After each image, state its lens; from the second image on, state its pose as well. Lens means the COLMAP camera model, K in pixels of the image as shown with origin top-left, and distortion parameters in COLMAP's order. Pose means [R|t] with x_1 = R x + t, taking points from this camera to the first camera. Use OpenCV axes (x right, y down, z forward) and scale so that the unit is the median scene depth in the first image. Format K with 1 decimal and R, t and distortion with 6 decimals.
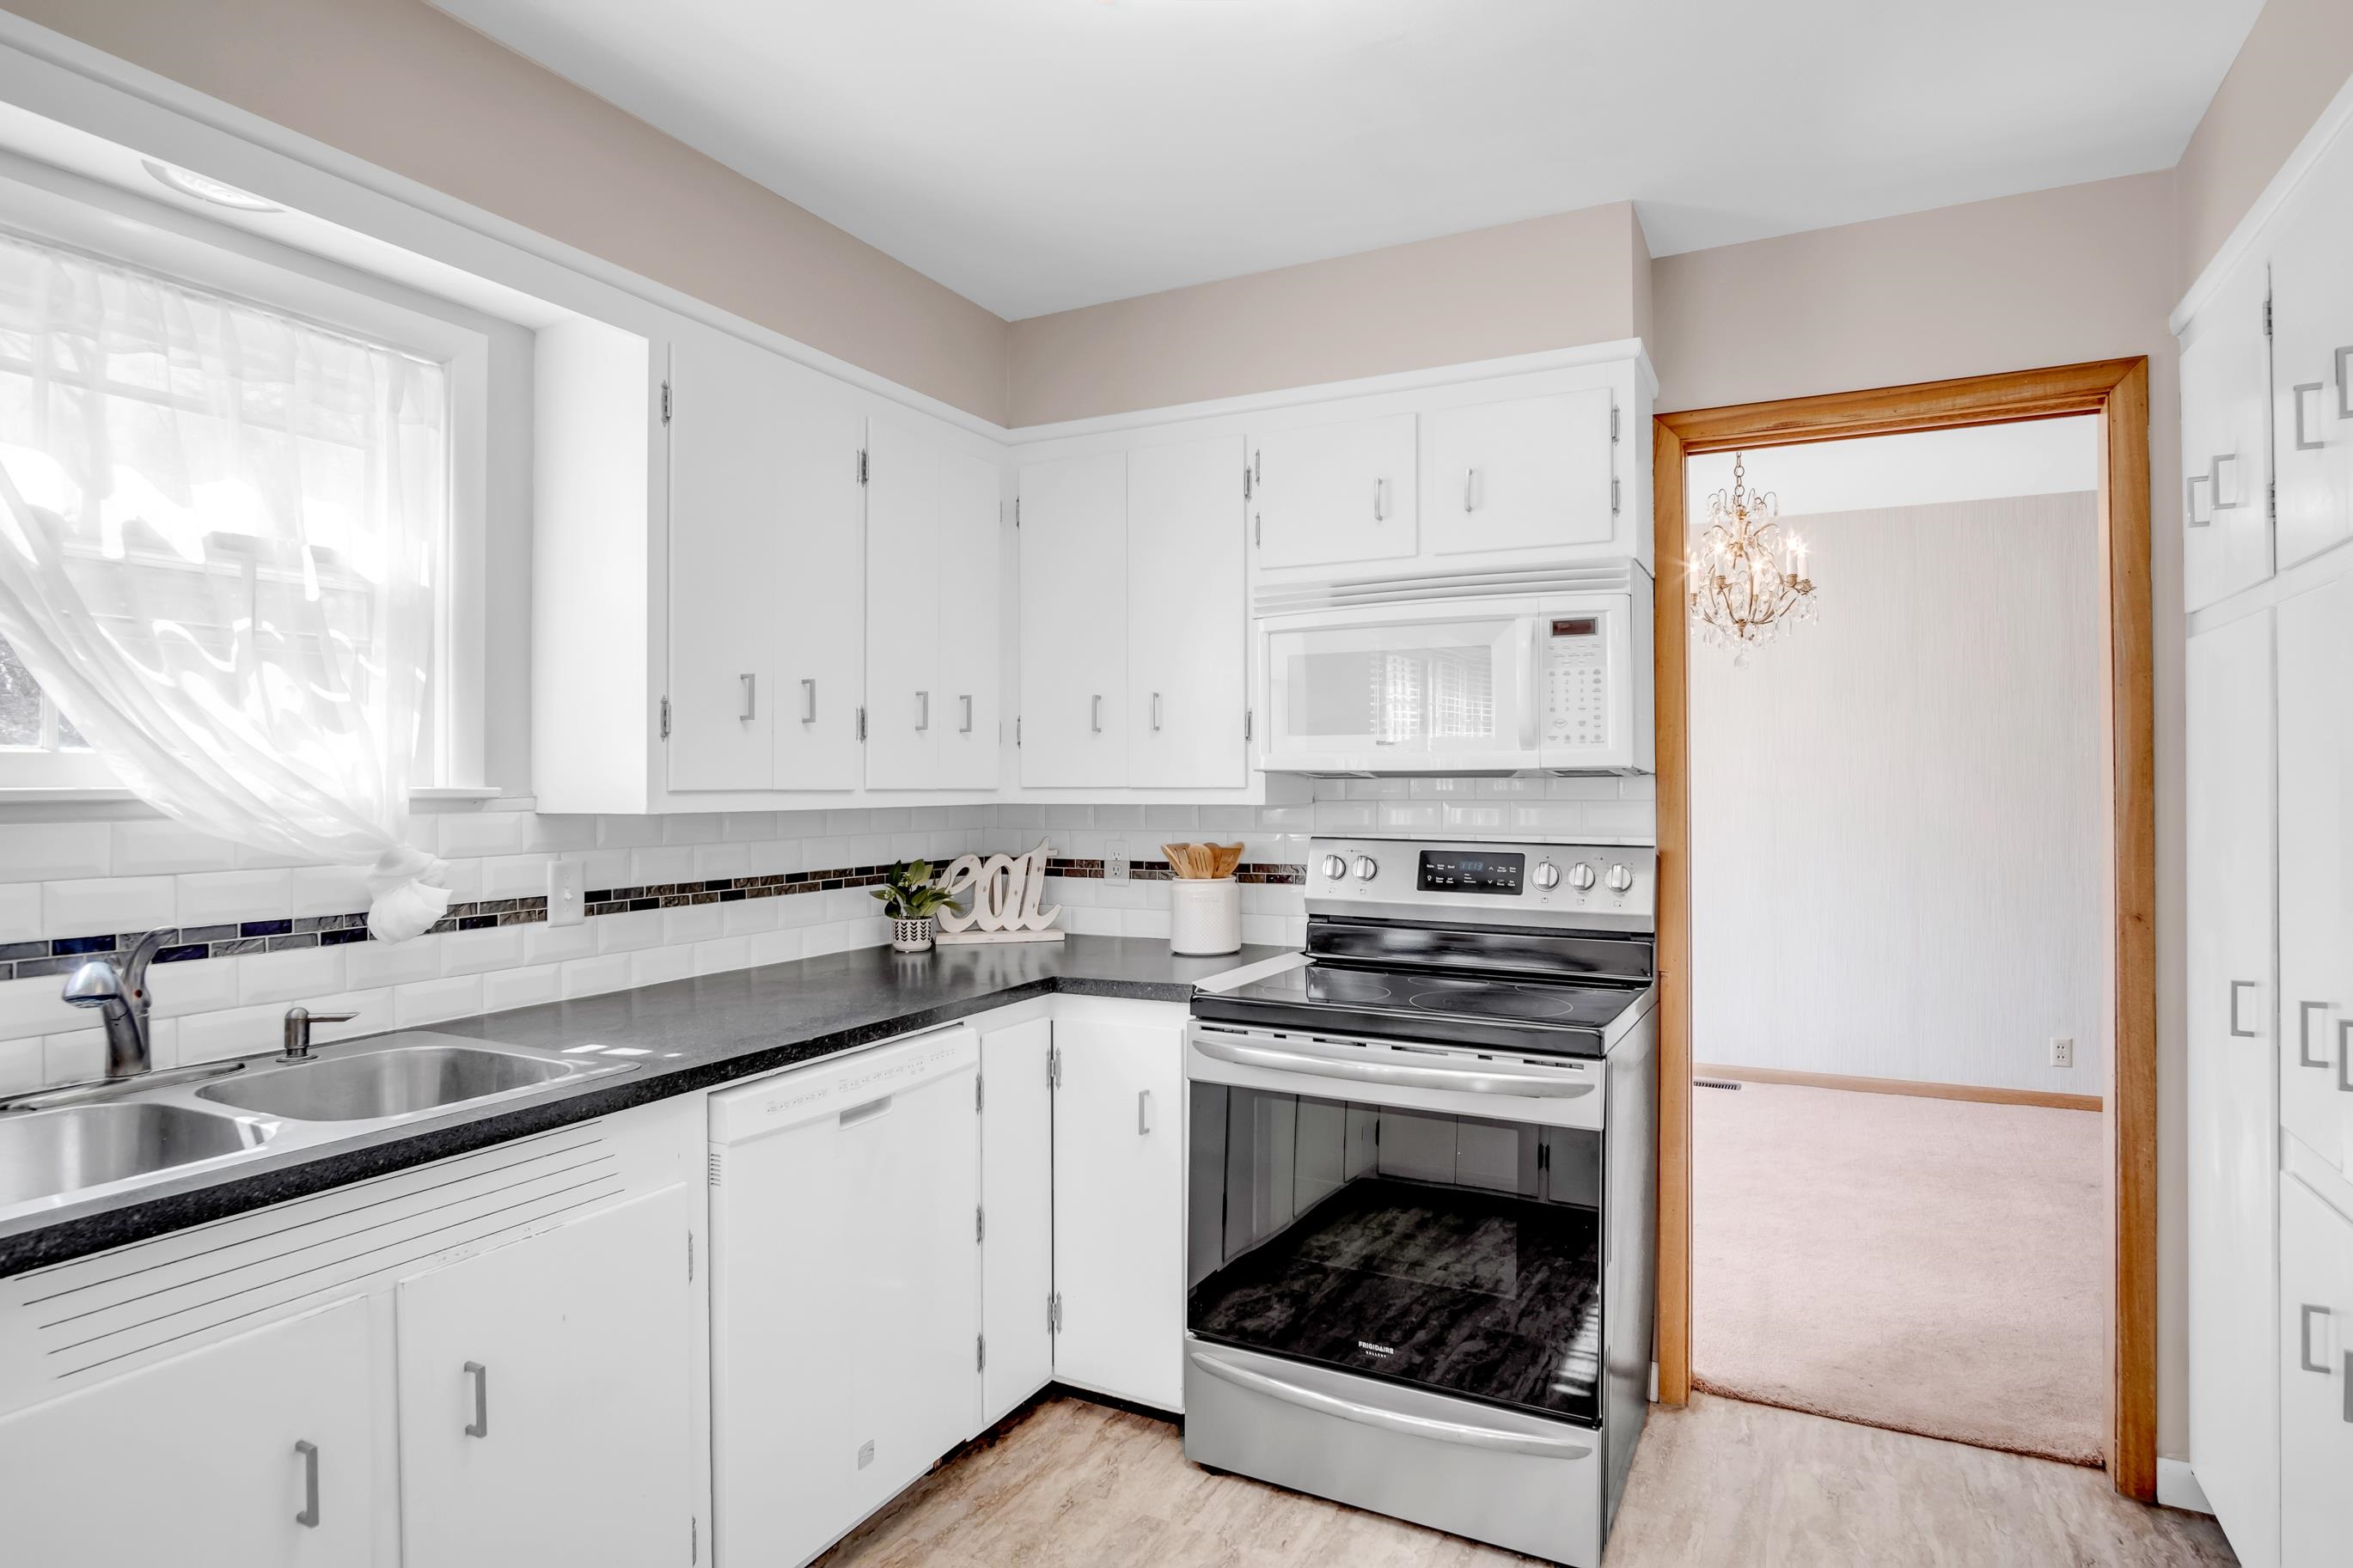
lens RADIAL K [[1279.8, 0, 1150.5], [0, 1279.8, 775.4], [0, 0, 1]] dist [-0.030288, 0.005734]
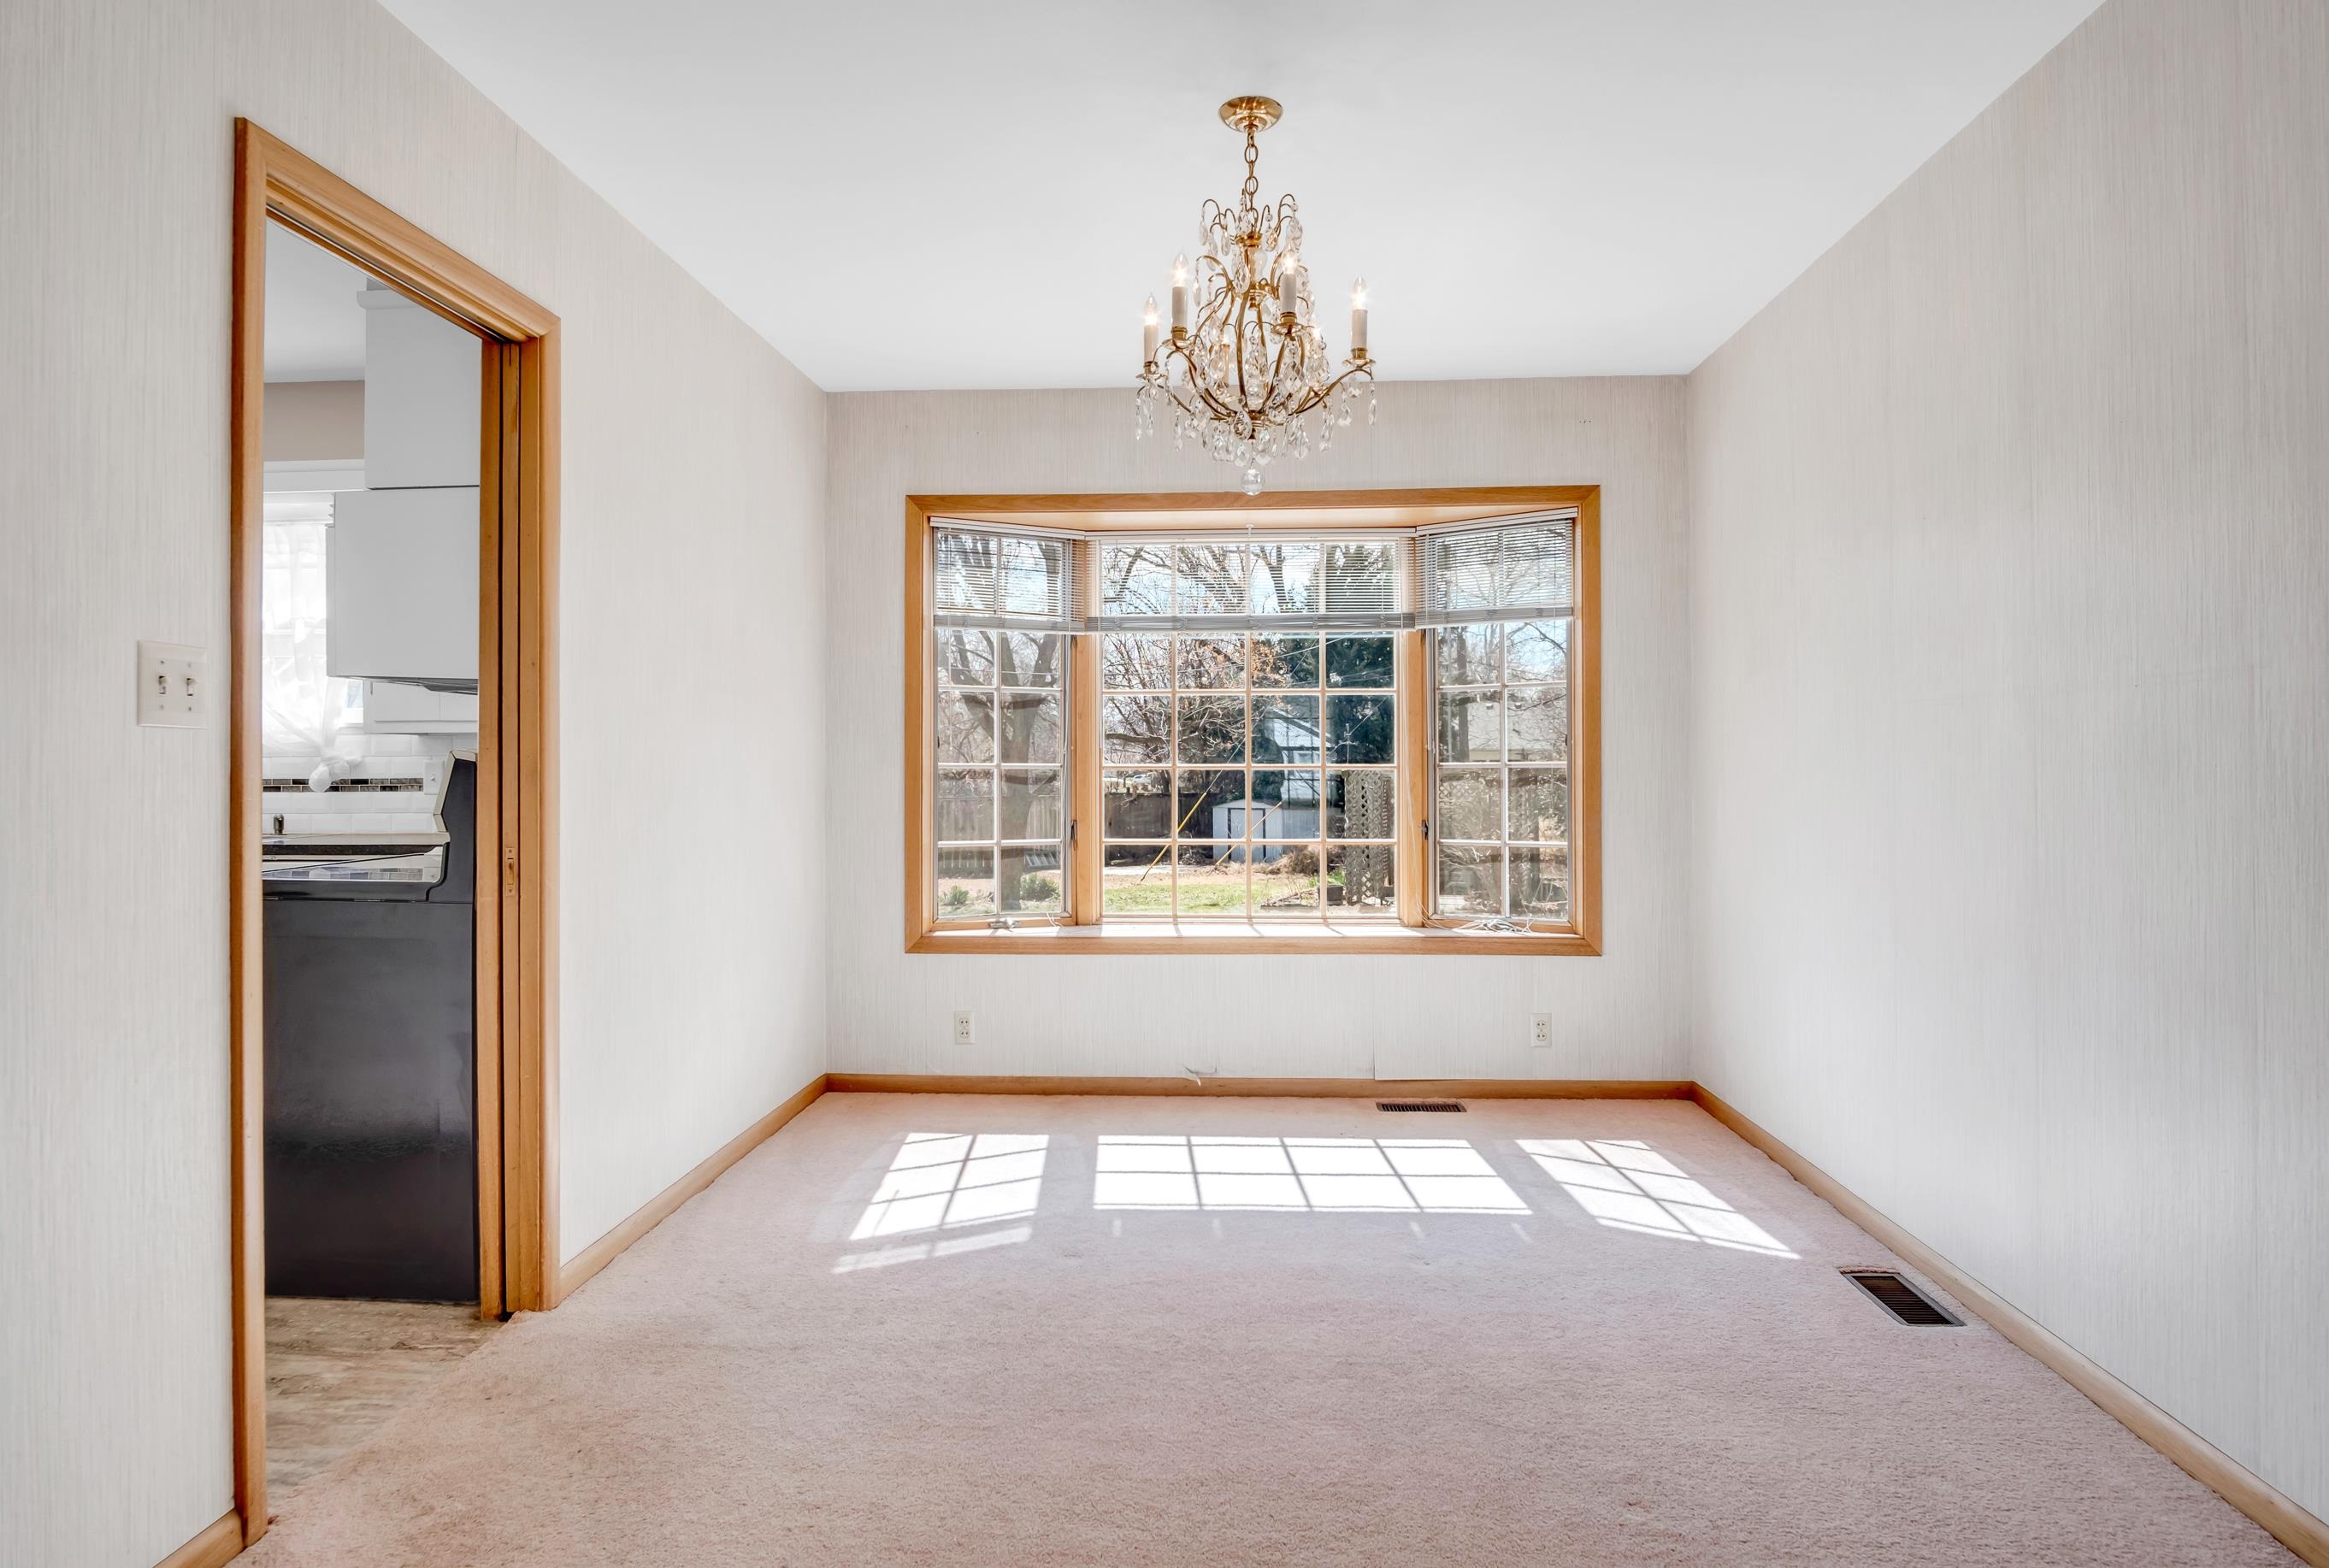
lens RADIAL K [[1274.1, 0, 1165.4], [0, 1274.1, 764.4], [0, 0, 1]] dist [0.004752, 0.000416]
pose [[0.416257, 0.004582, -0.909236, 1.585943], [0.005211, 0.999959, 0.007425, 0.058516], [0.909232, -0.007829, 0.416216, 1.091415]]
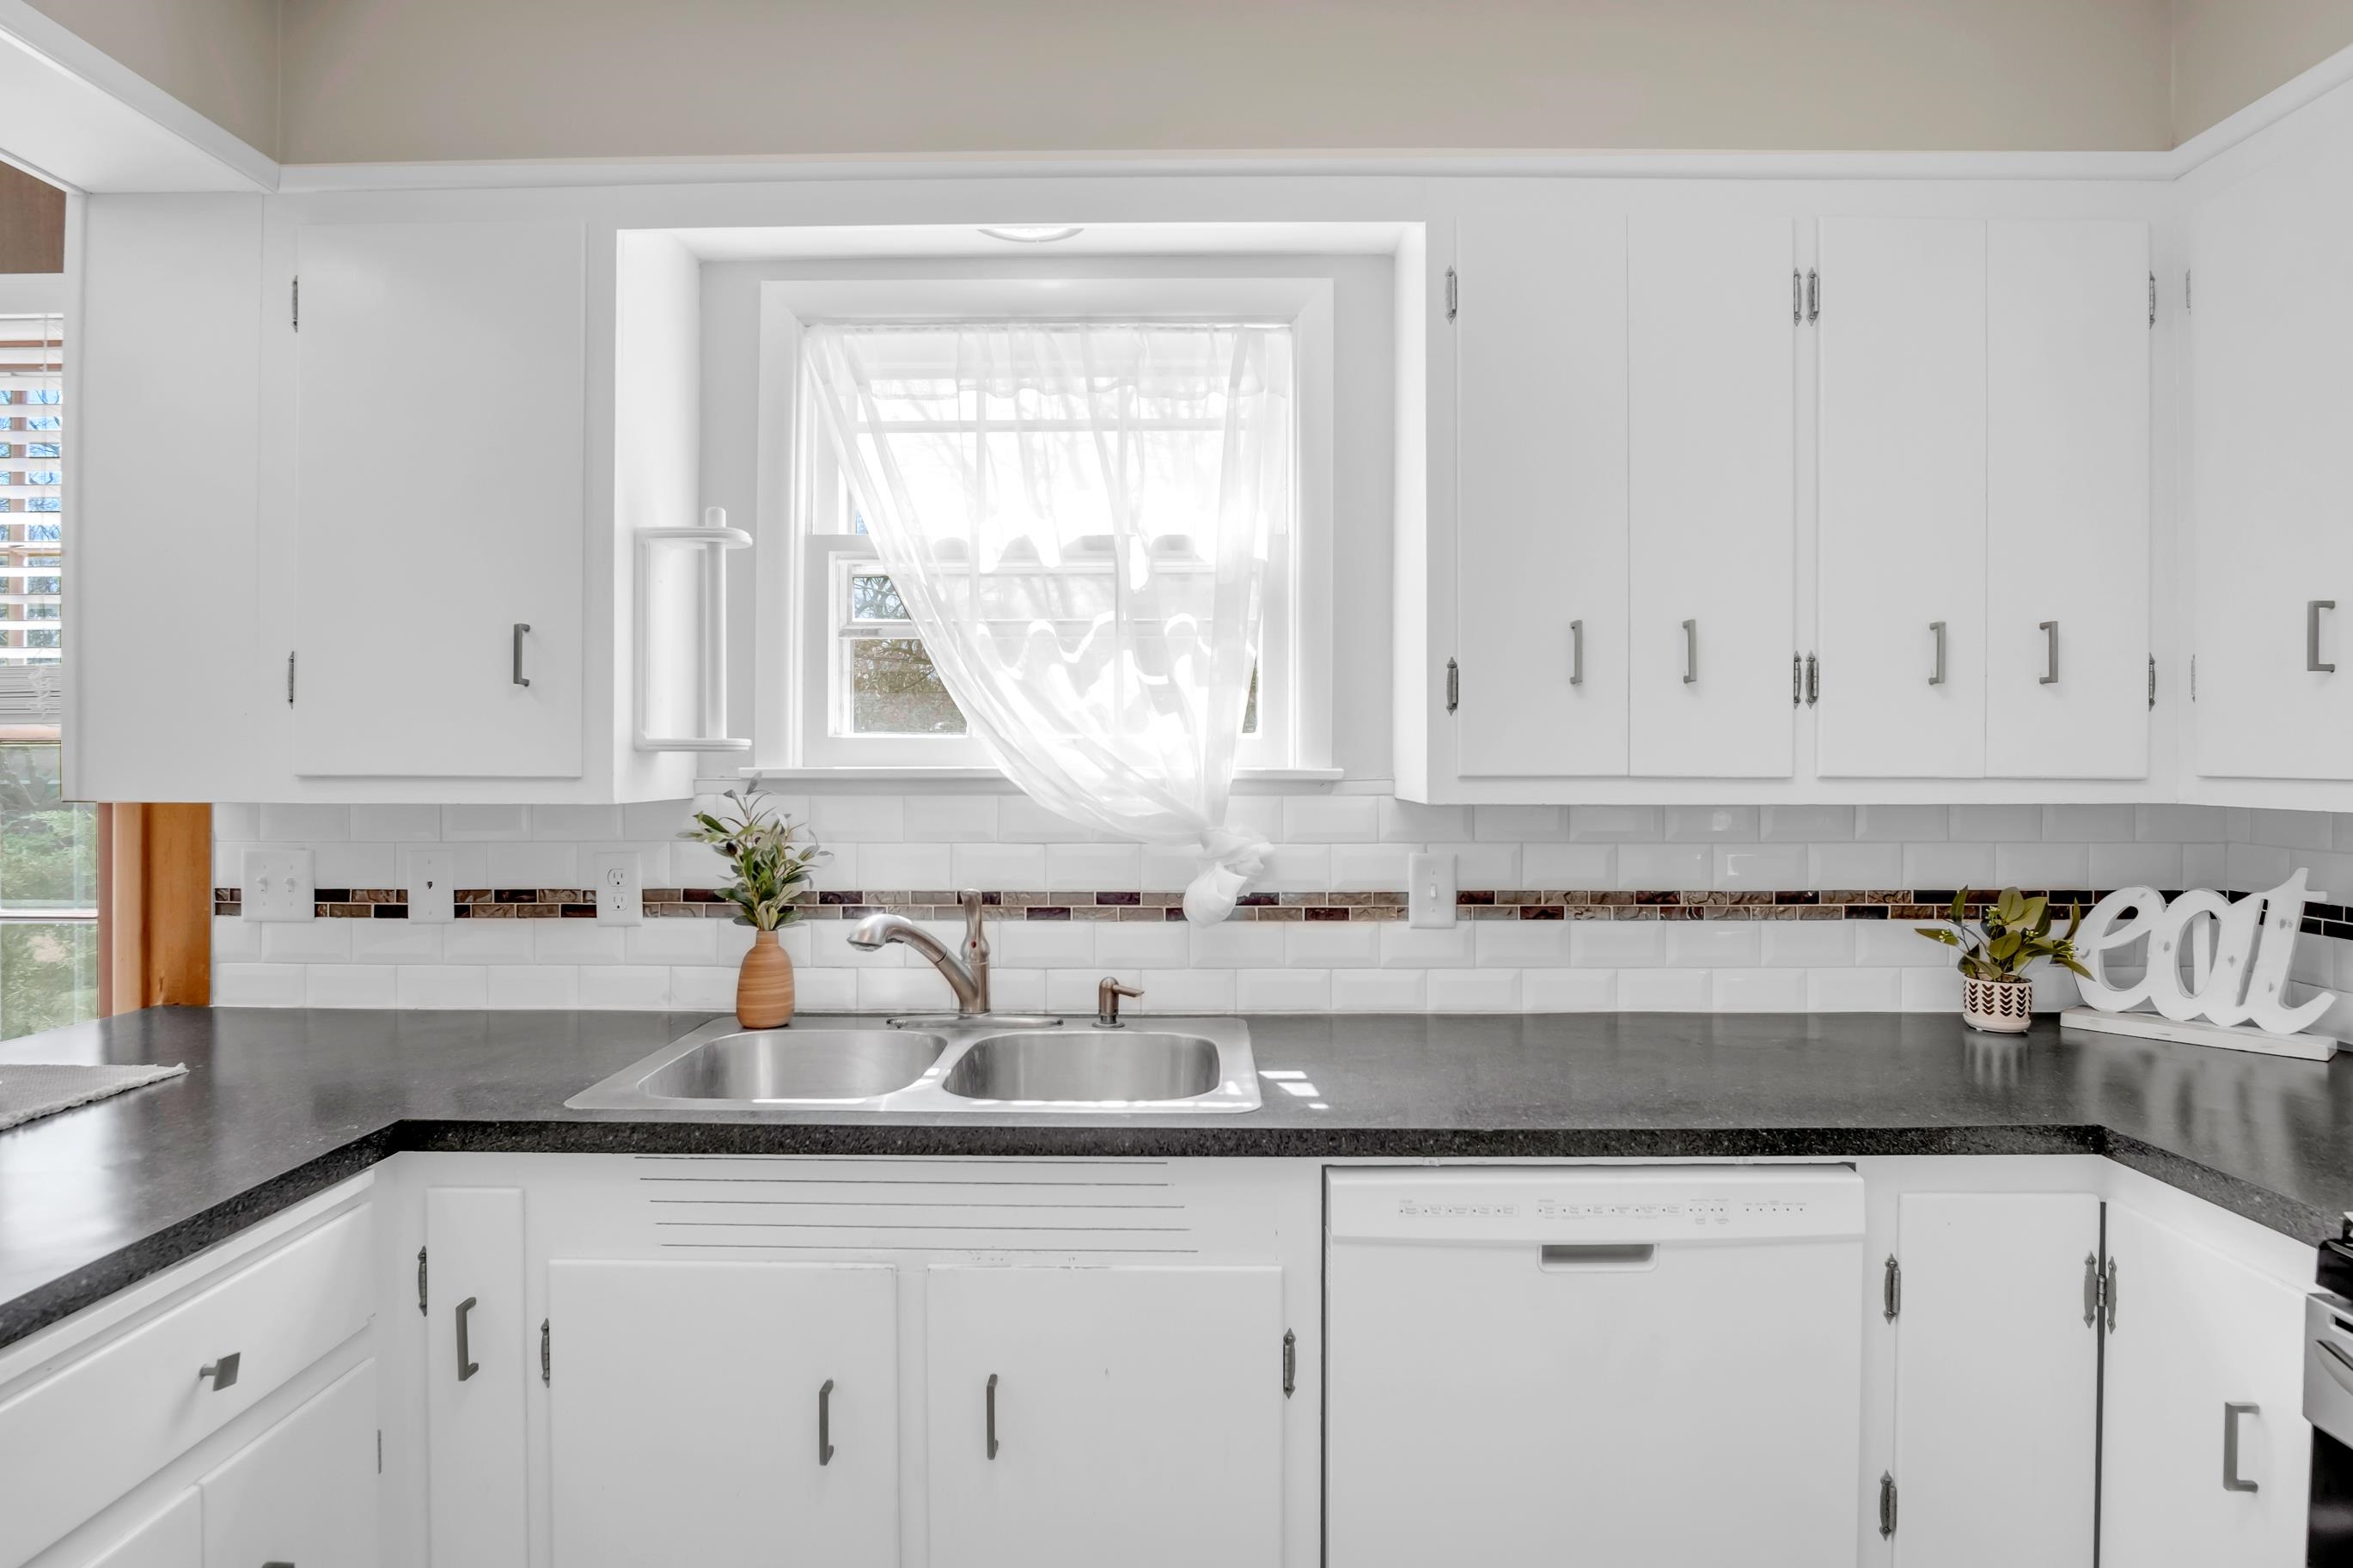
lens RADIAL K [[1279.8, 0, 1159.5], [0, 1279.8, 774.8], [0, 0, 1]] dist [-0.030288, 0.005734]
pose [[0.462675, 0.011708, -0.886451, 0.207674], [0.001575, 0.999900, 0.014028, 0.000272], [0.886526, -0.007886, 0.462611, 0.390642]]
